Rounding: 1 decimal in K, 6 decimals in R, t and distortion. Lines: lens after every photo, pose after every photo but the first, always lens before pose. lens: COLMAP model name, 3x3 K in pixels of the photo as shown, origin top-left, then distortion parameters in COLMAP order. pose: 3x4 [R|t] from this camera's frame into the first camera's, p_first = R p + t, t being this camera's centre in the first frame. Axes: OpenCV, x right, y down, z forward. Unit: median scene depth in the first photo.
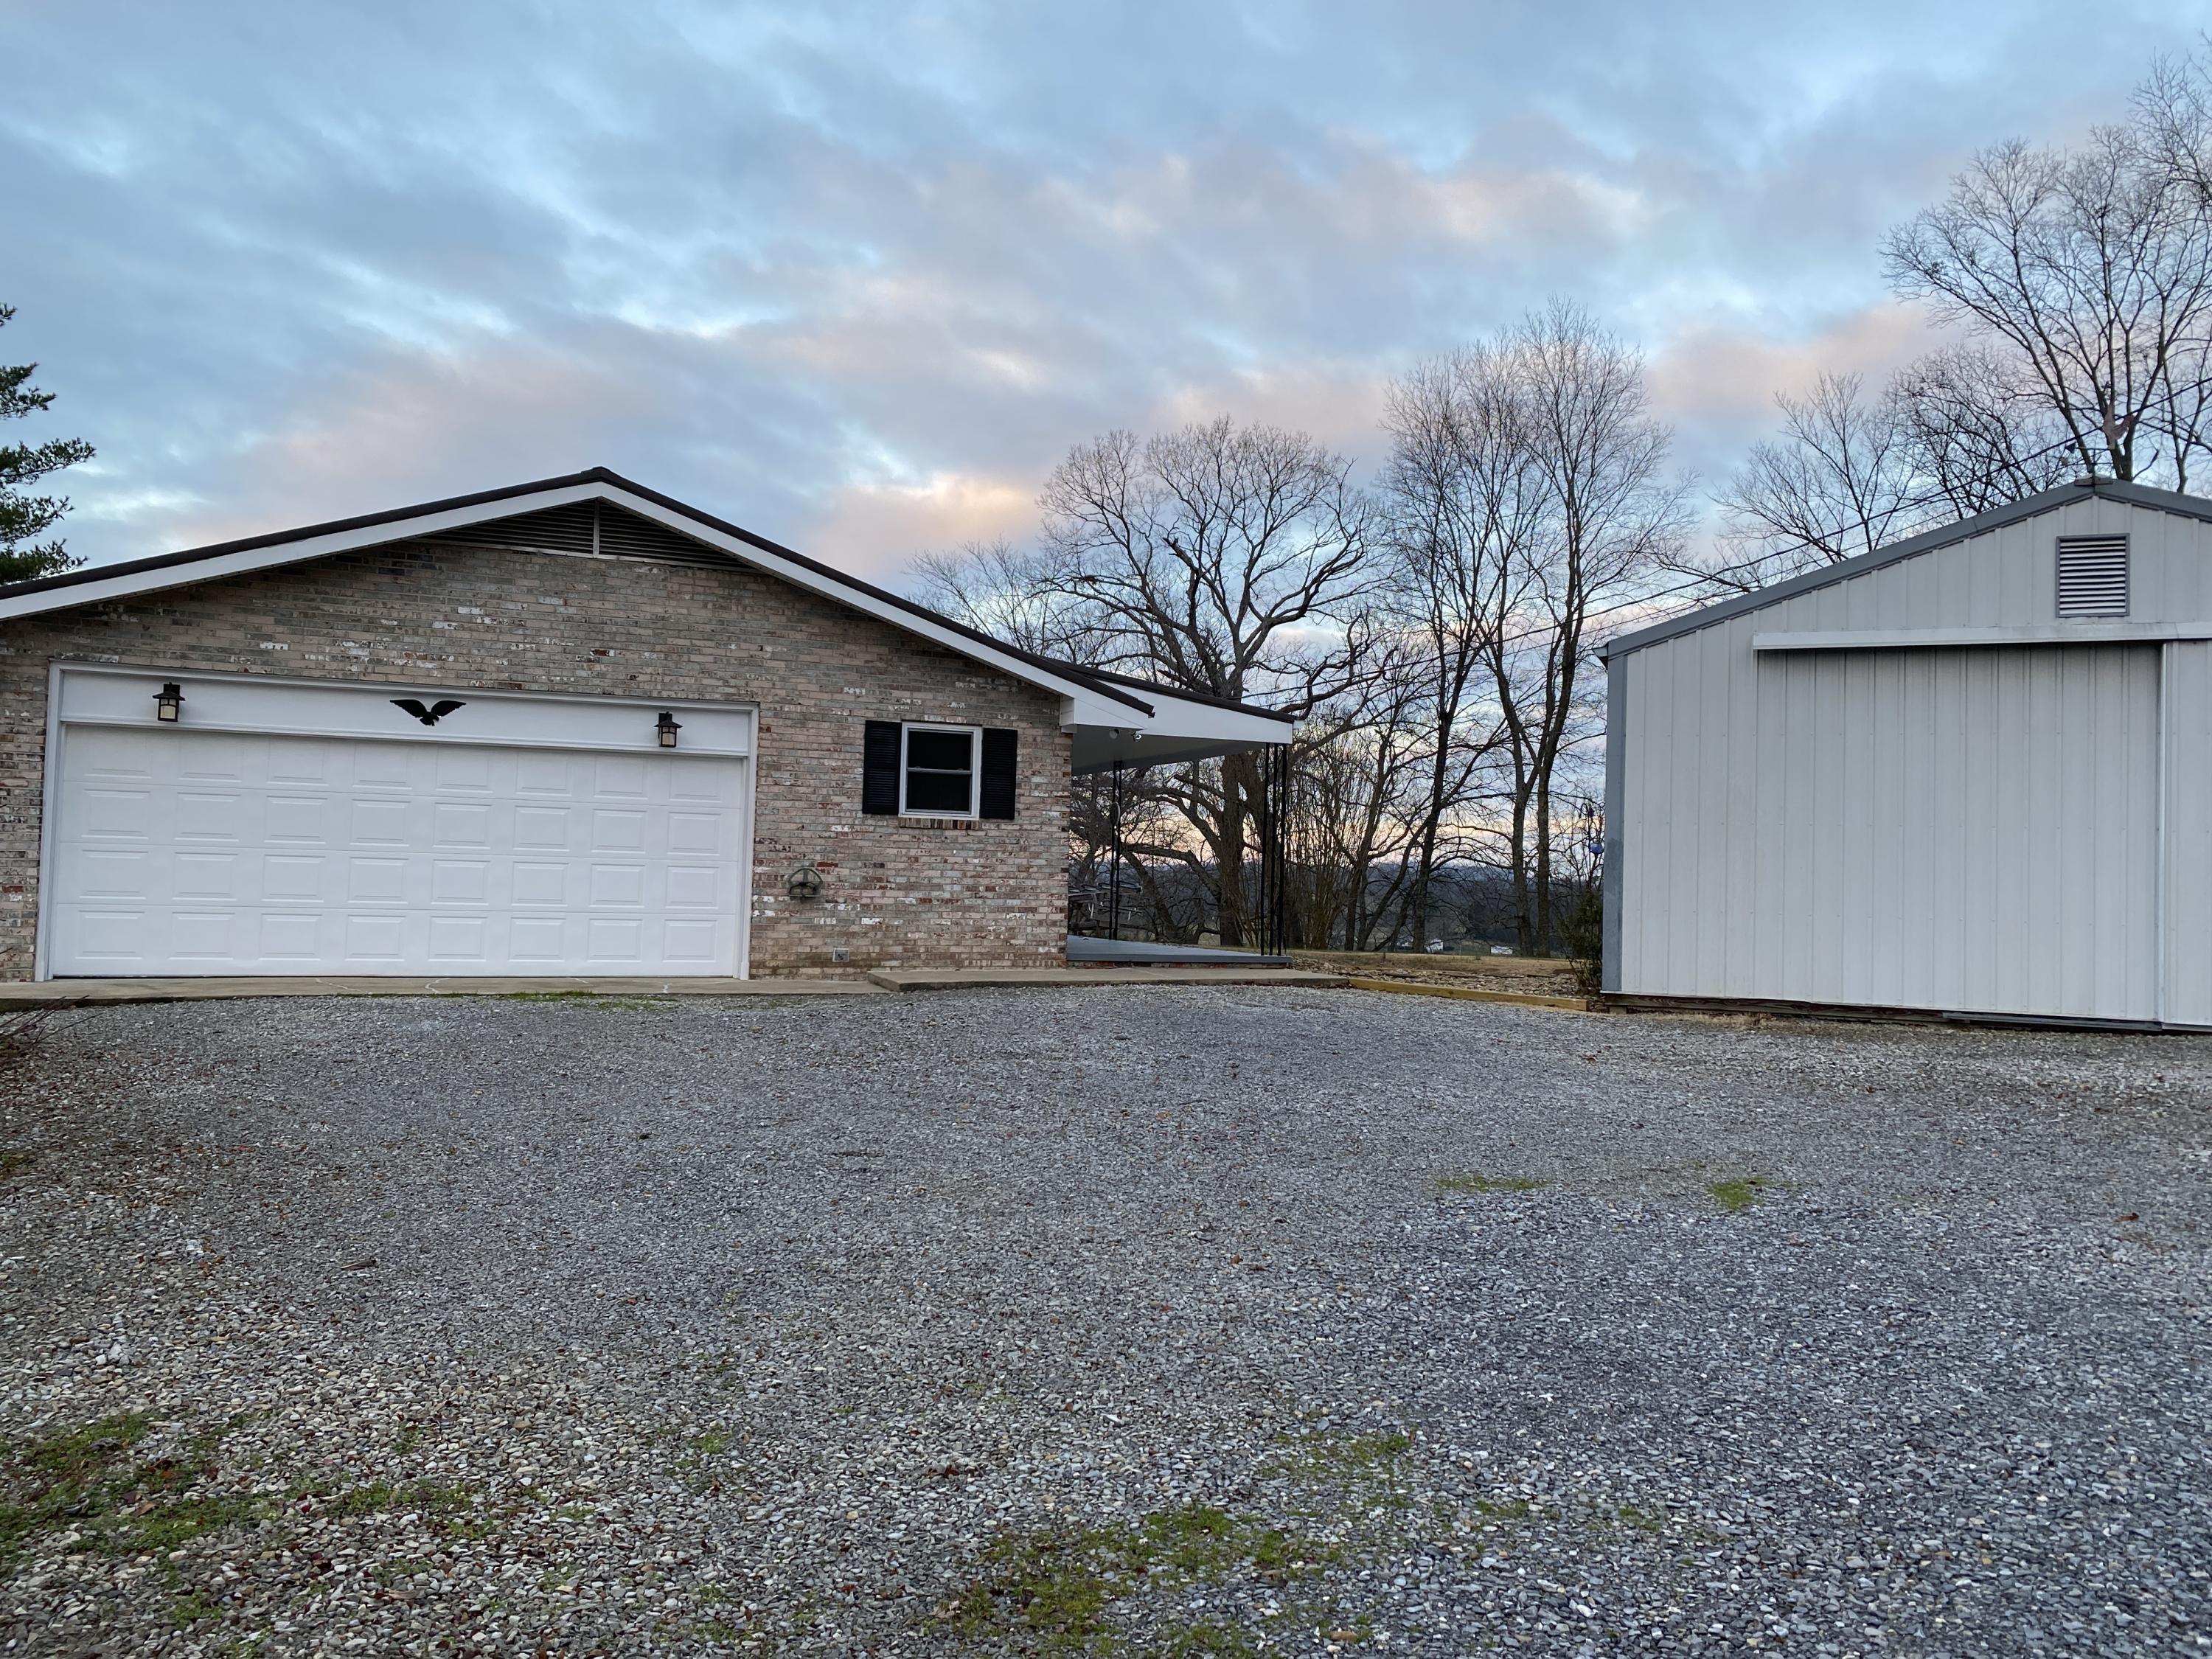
lens RADIAL K [[1711.6, 0, 1106.0], [0, 1711.6, 829.5], [0, 0, 1]] dist [0.059254, 0.000137]
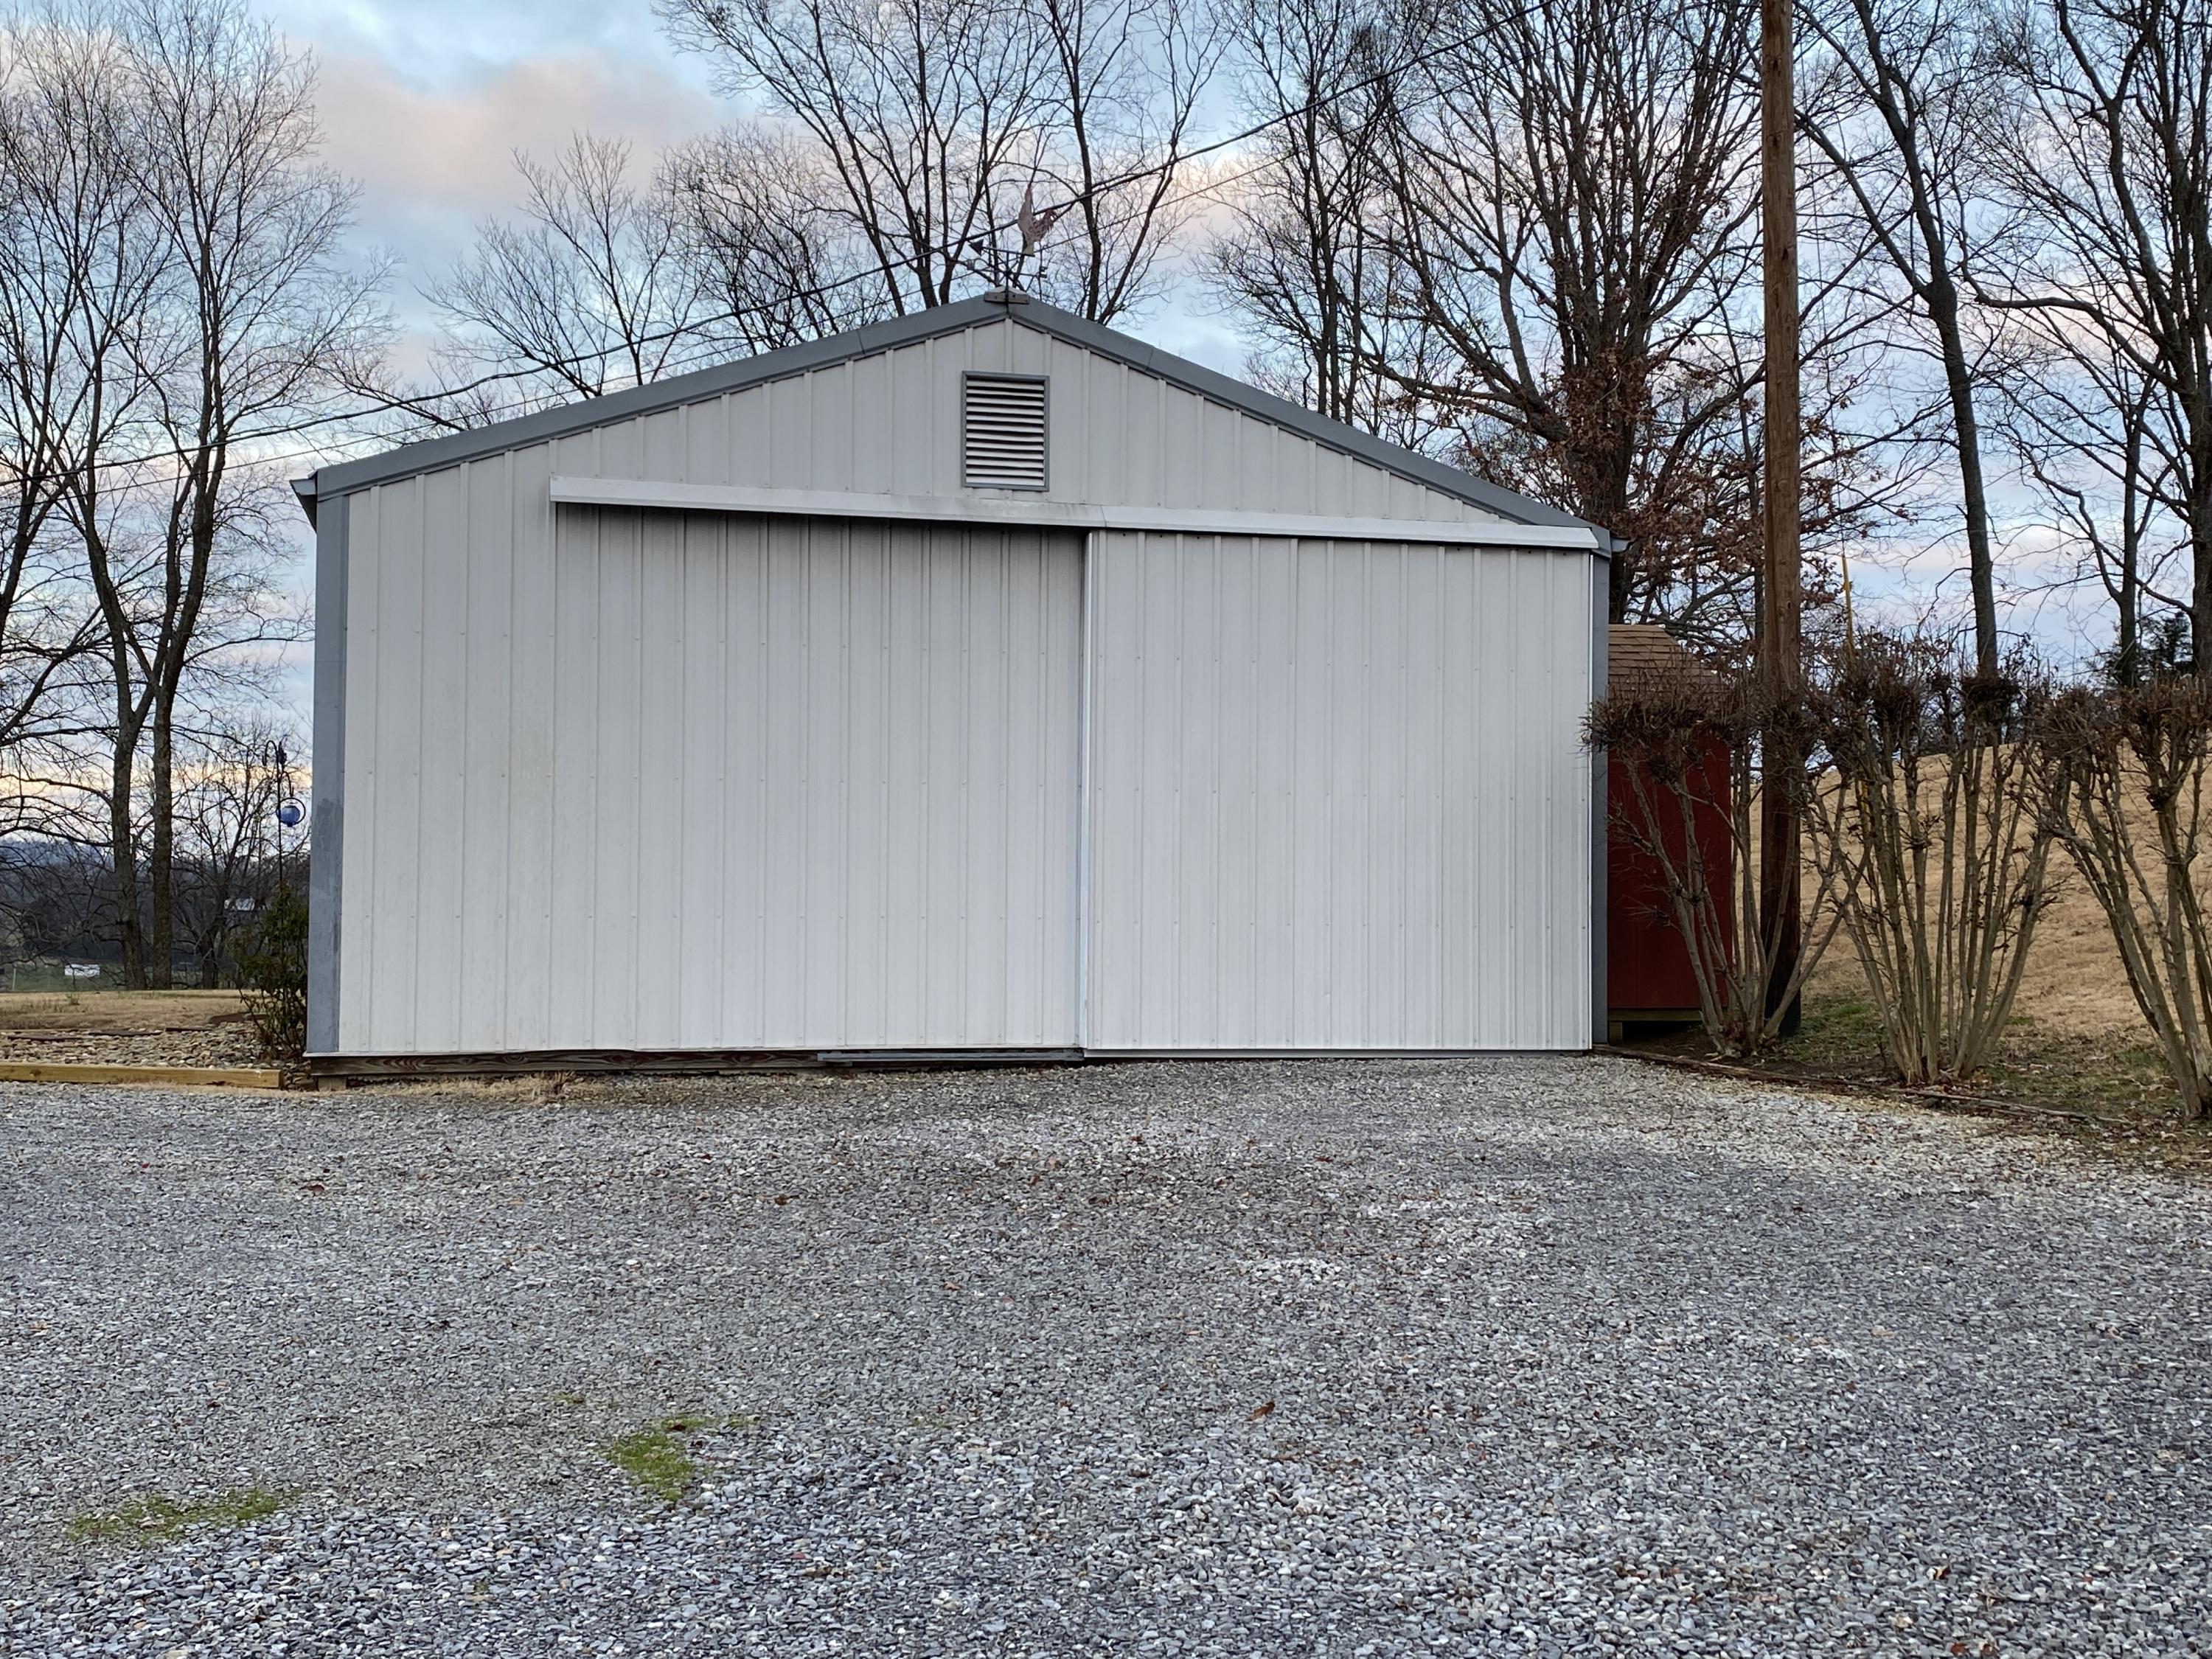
lens RADIAL K [[2305.1, 0, 1106.0], [0, 2305.1, 829.5], [0, 0, 1]] dist [0.074262, -0.214180]
pose [[0.796332, -0.011685, 0.604747, 0.028056], [-0.000455, 0.999802, 0.019918, -0.001488], [-0.604860, -0.016137, 0.796169, 0.253707]]
